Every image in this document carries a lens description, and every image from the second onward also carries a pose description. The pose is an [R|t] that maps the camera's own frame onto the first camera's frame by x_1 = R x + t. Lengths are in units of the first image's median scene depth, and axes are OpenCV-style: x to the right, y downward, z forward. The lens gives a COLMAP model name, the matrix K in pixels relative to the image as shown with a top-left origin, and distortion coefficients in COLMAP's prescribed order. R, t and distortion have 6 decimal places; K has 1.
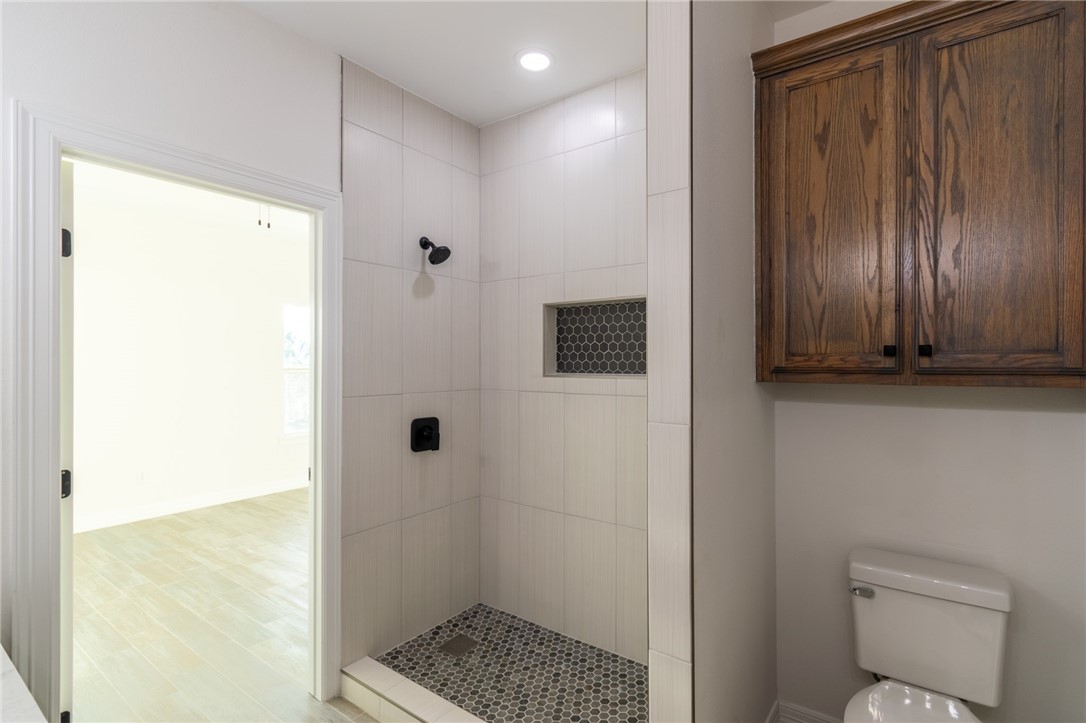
lens RADIAL K [[492.6, 0, 543.1], [0, 492.6, 356.7], [0, 0, 1]] dist [0.000281, -0.000249]
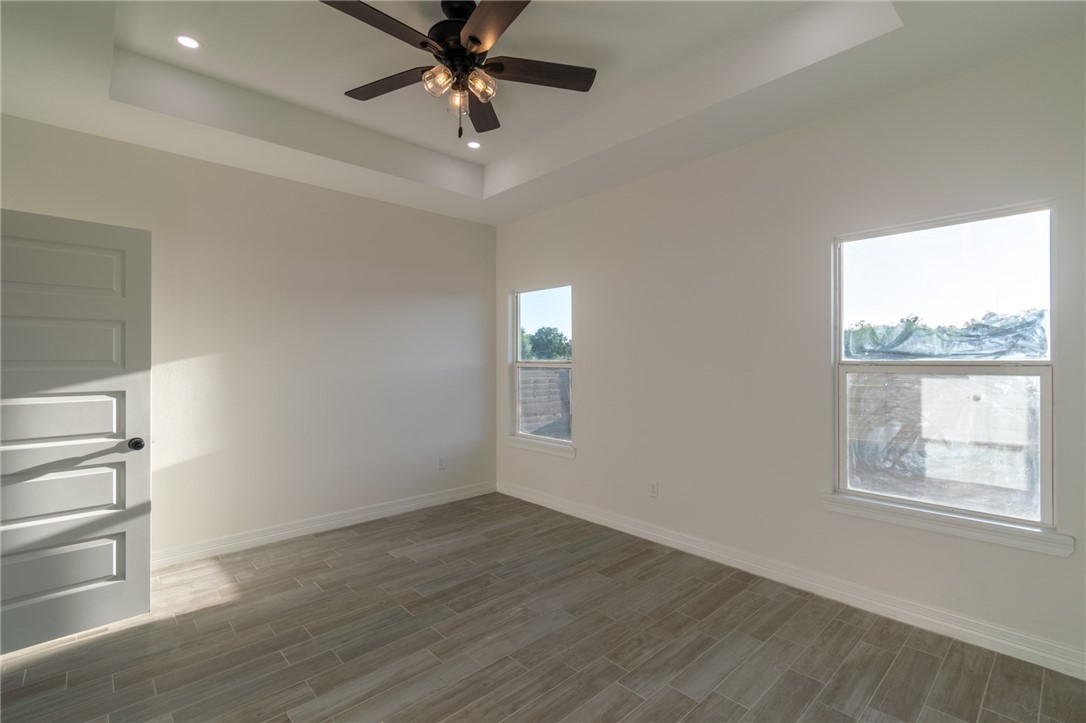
lens RADIAL K [[492.6, 0, 543.1], [0, 492.6, 356.7], [0, 0, 1]] dist [0.000281, -0.000249]
pose [[-0.139021, 0.000576, -0.990289, 0.042434], [0.005961, 0.999982, -0.000255, 0.023867], [0.990271, -0.005939, -0.139022, 1.155417]]
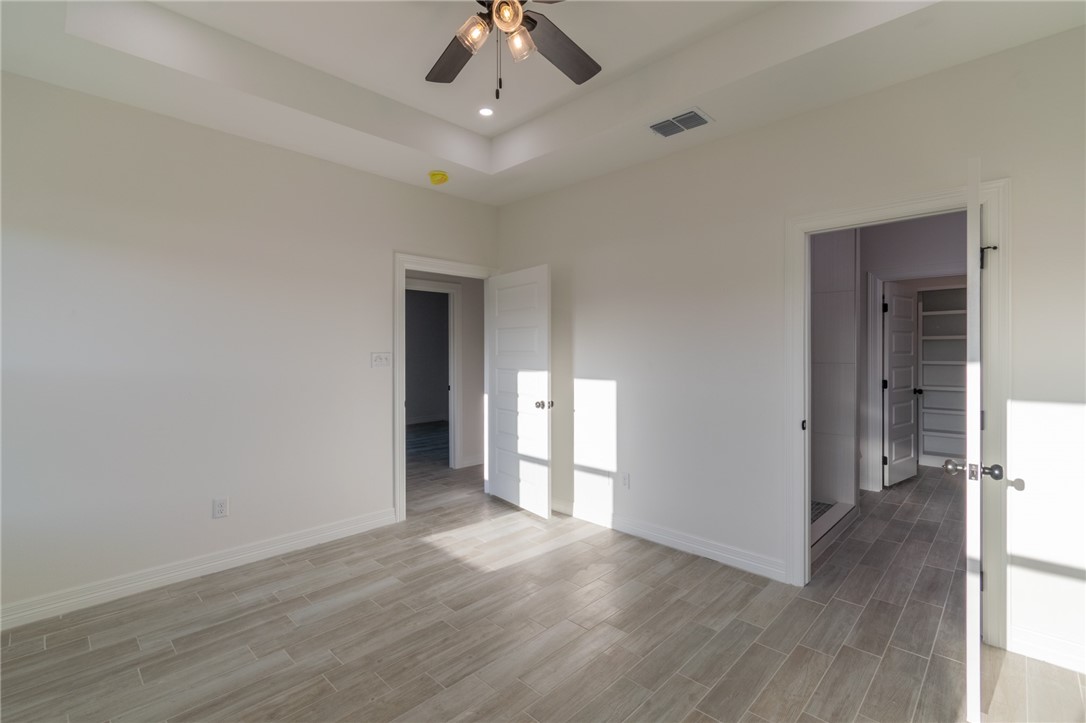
lens RADIAL K [[492.6, 0, 543.1], [0, 492.6, 356.7], [0, 0, 1]] dist [0.000281, -0.000249]
pose [[0.080256, -0.003507, 0.996768, -1.066920], [-0.003688, 0.999986, 0.003815, 0.027947], [-0.996767, -0.003982, 0.080242, 0.881521]]
